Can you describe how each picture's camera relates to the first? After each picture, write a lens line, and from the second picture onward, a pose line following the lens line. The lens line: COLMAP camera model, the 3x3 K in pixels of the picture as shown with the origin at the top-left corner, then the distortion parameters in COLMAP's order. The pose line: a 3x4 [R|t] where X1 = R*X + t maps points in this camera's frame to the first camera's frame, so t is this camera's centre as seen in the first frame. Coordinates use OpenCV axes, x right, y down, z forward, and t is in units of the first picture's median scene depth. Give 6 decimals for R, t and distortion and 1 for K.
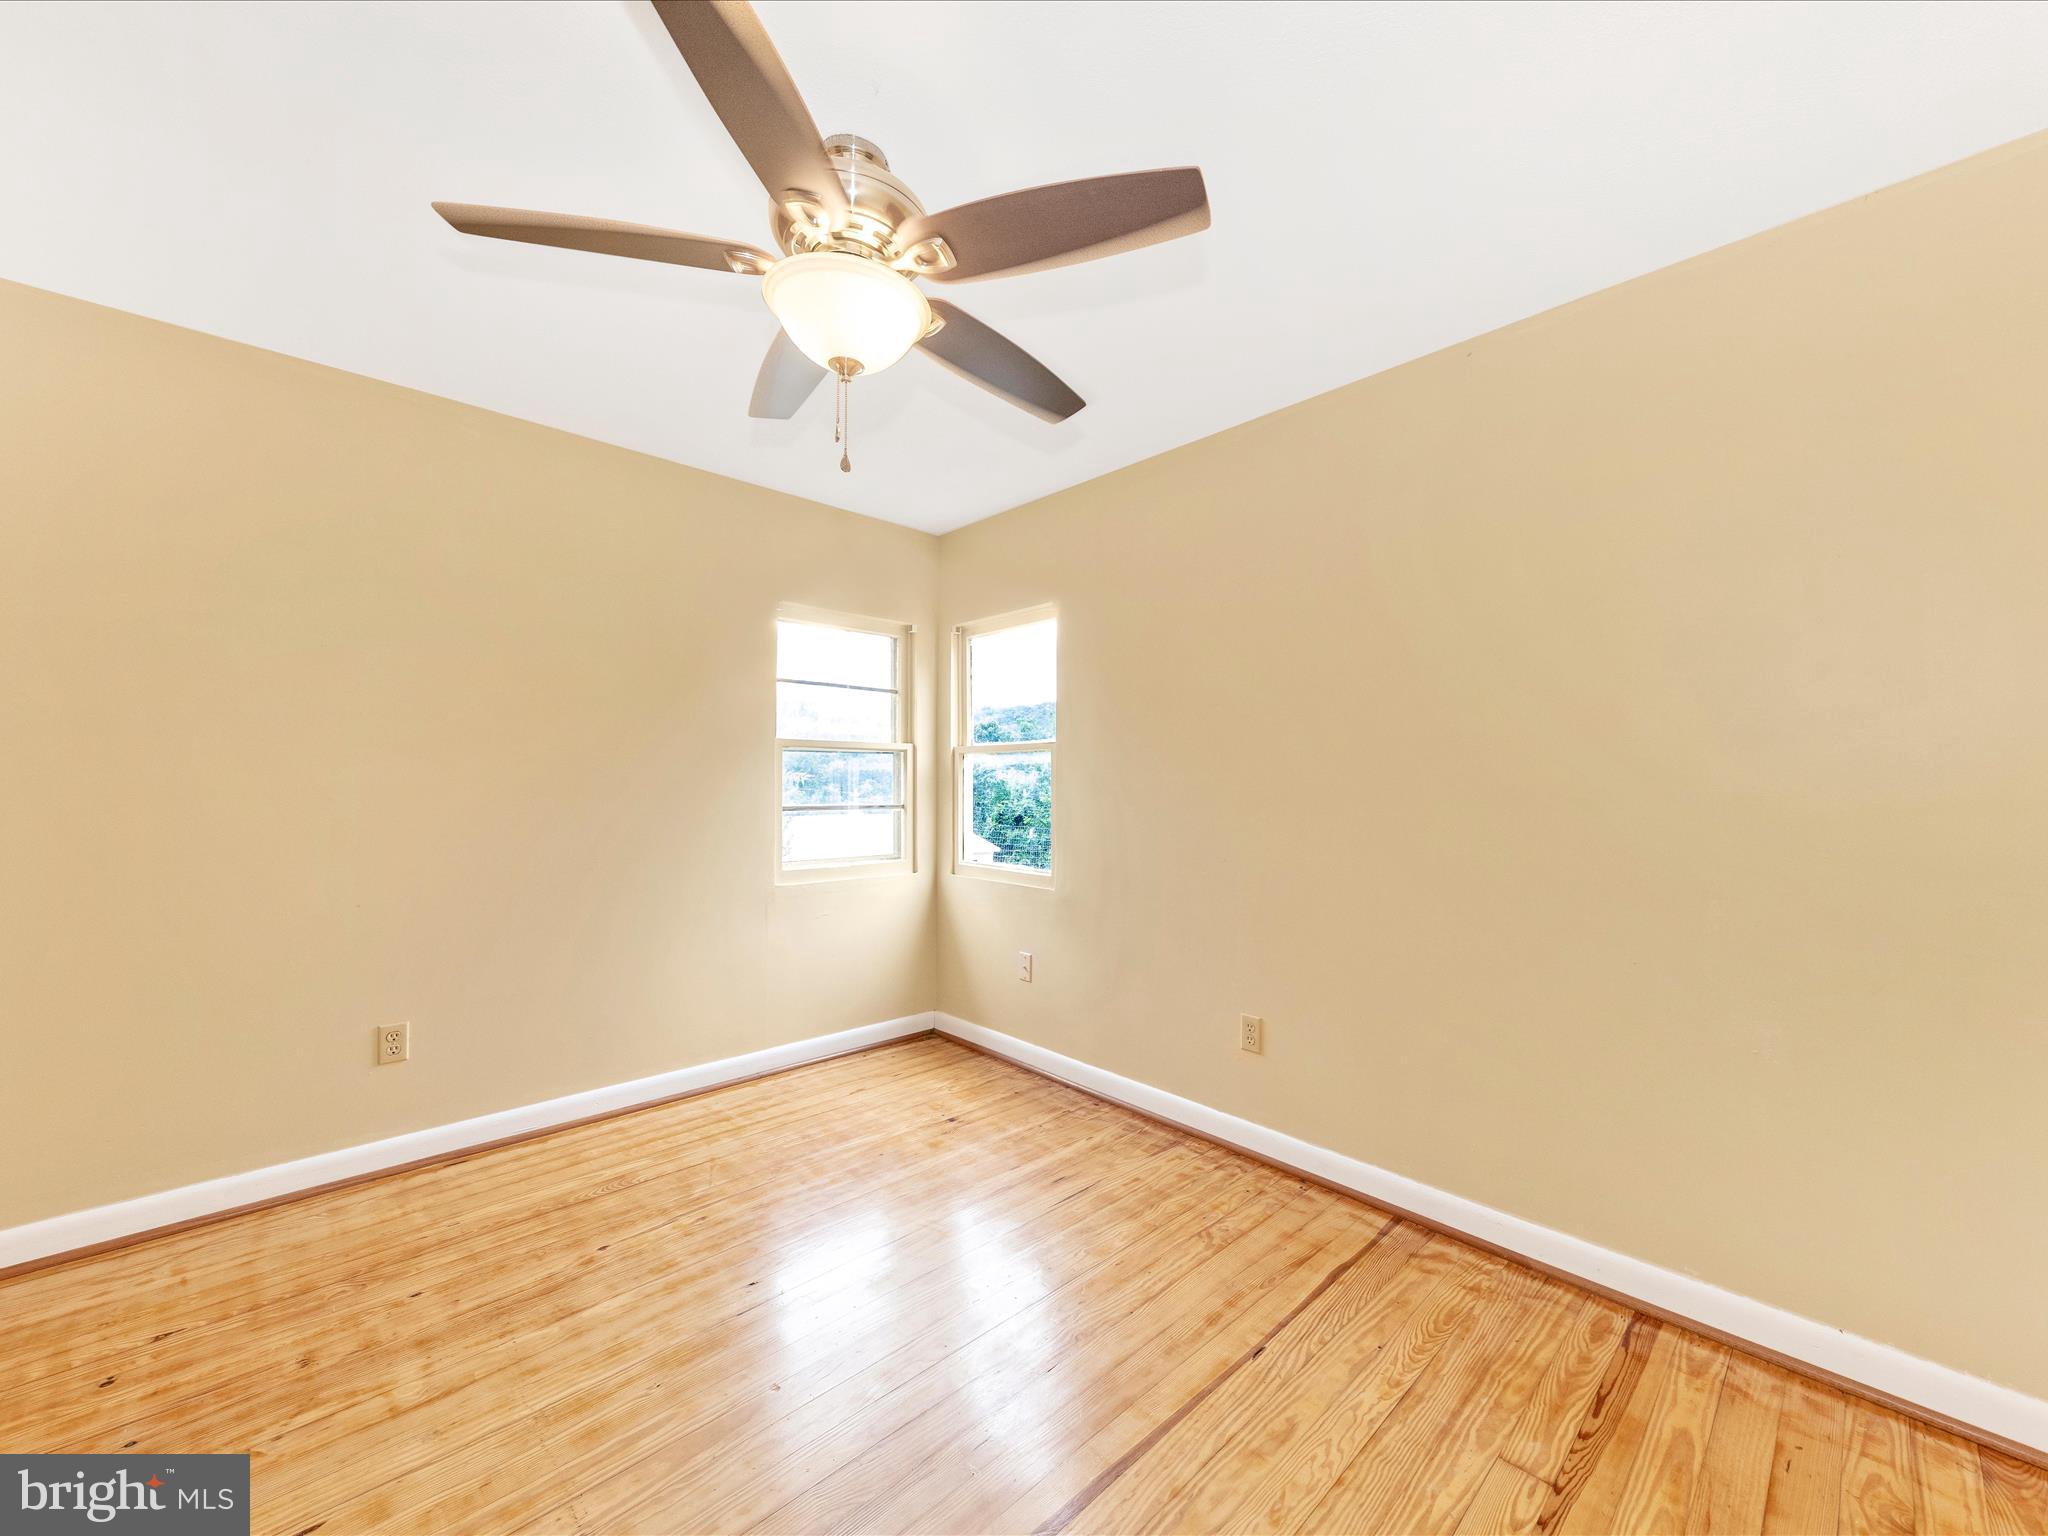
lens RADIAL K [[811.5, 0, 1045.8], [0, 811.5, 763.5], [0, 0, 1]] dist [0.020978, 0.000046]
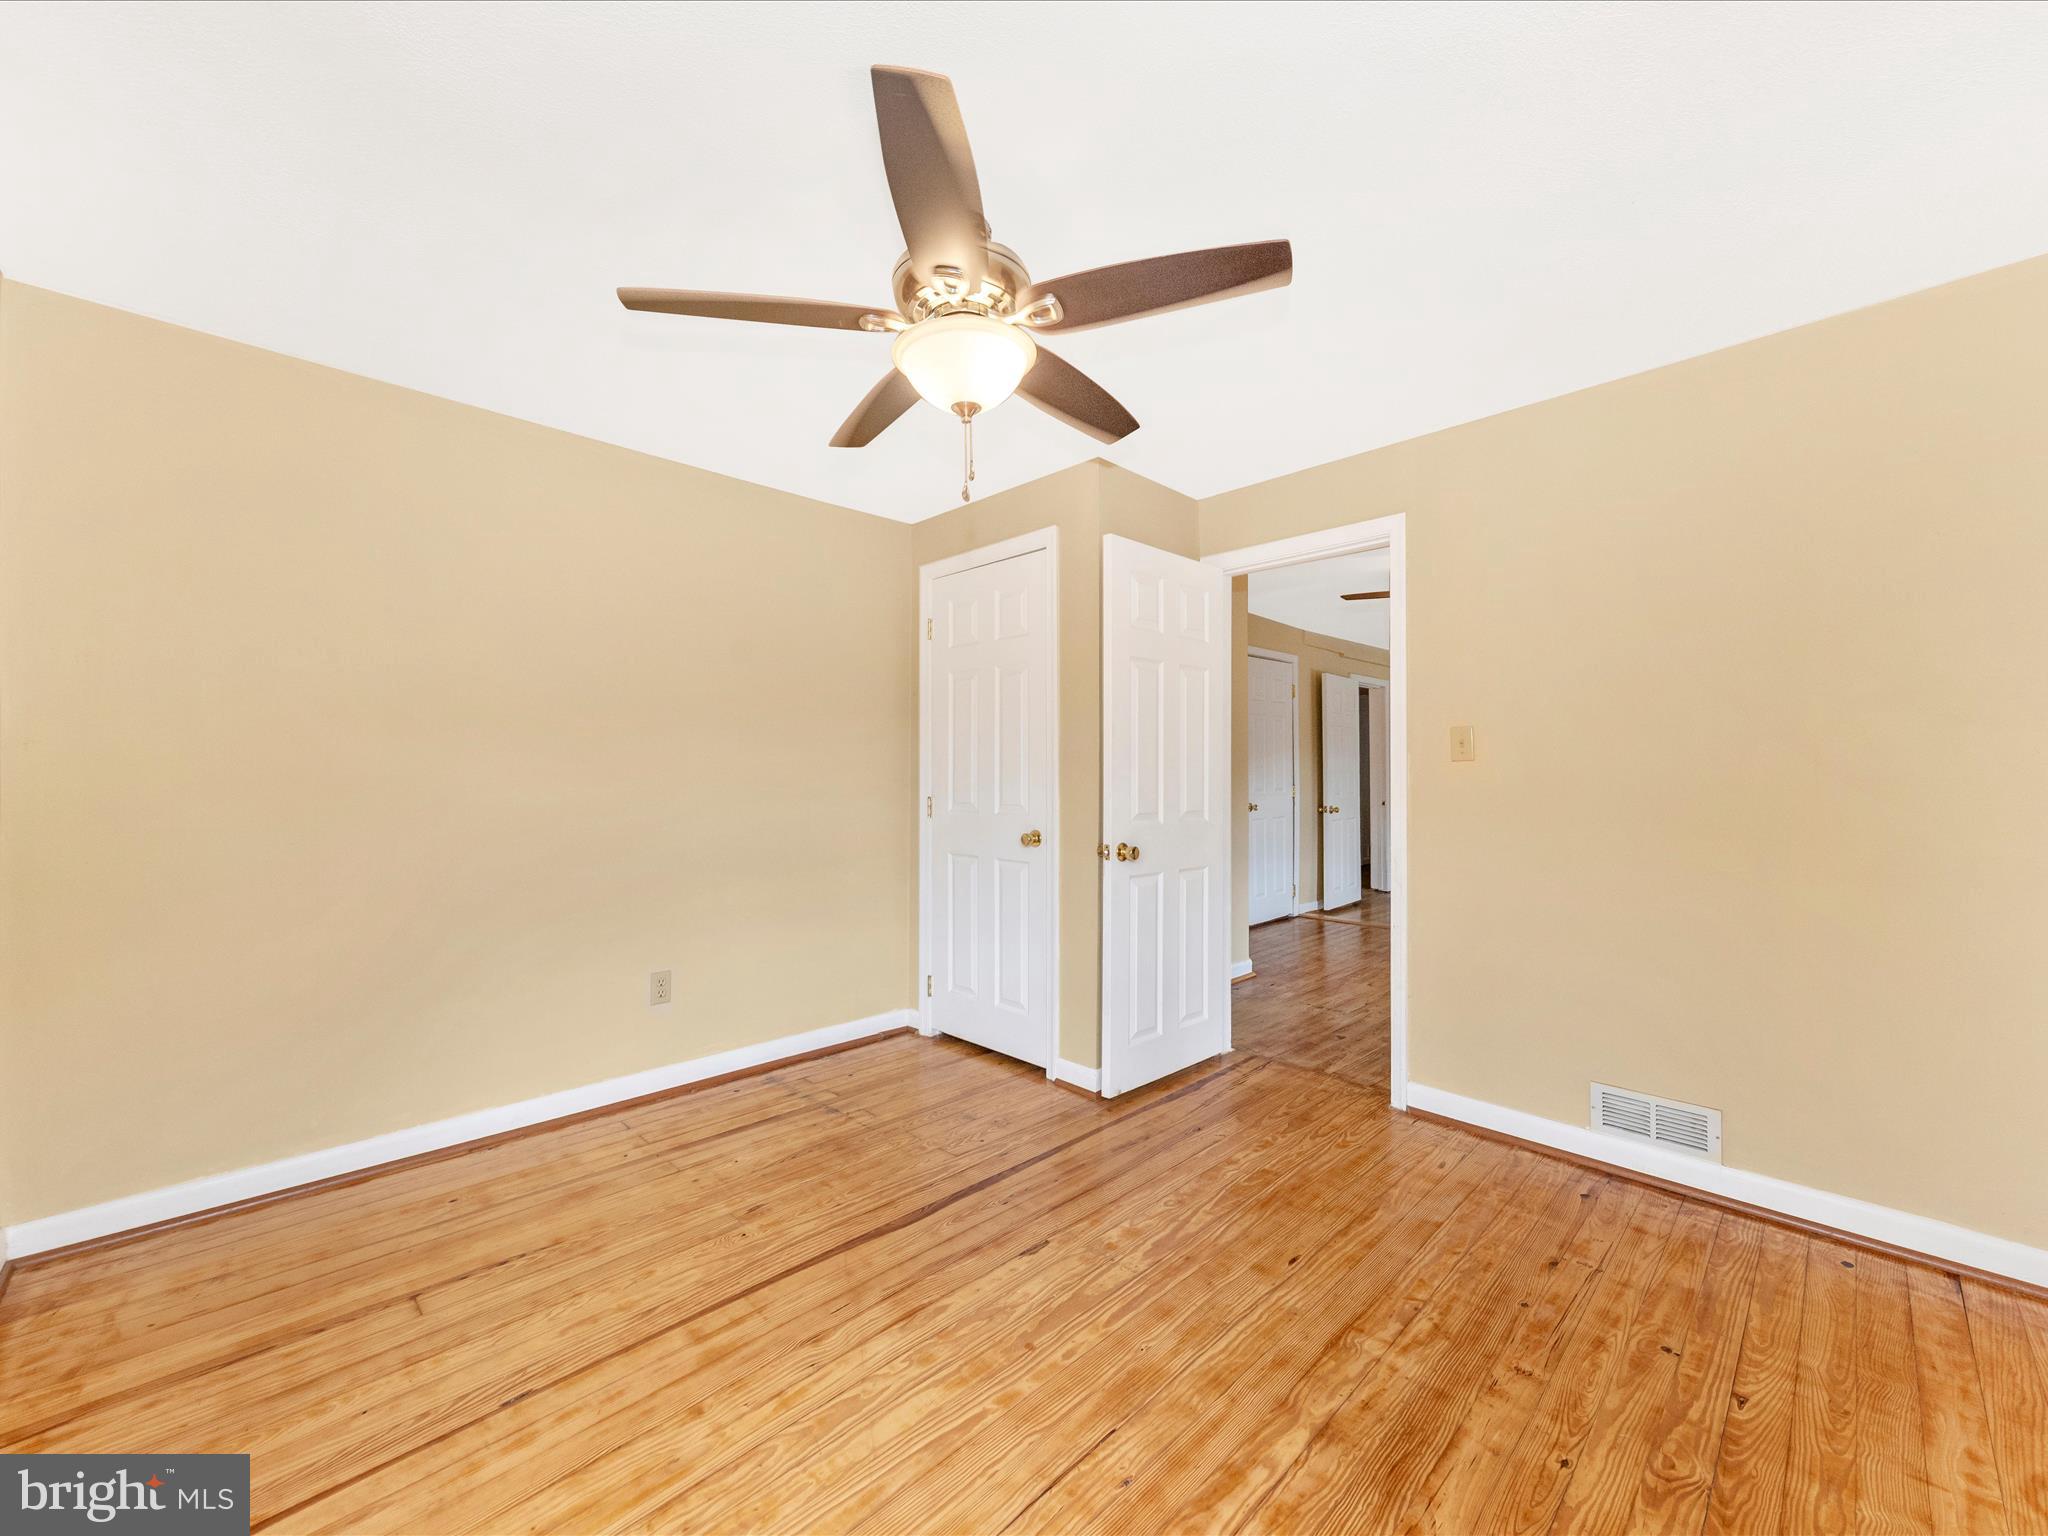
lens RADIAL K [[811.5, 0, 1045.8], [0, 811.5, 763.5], [0, 0, 1]] dist [0.020978, 0.000046]
pose [[-0.999942, -0.003552, -0.010159, -0.329844], [-0.003179, 0.999332, -0.036415, 0.050197], [0.010282, -0.036380, -0.999285, 2.032160]]
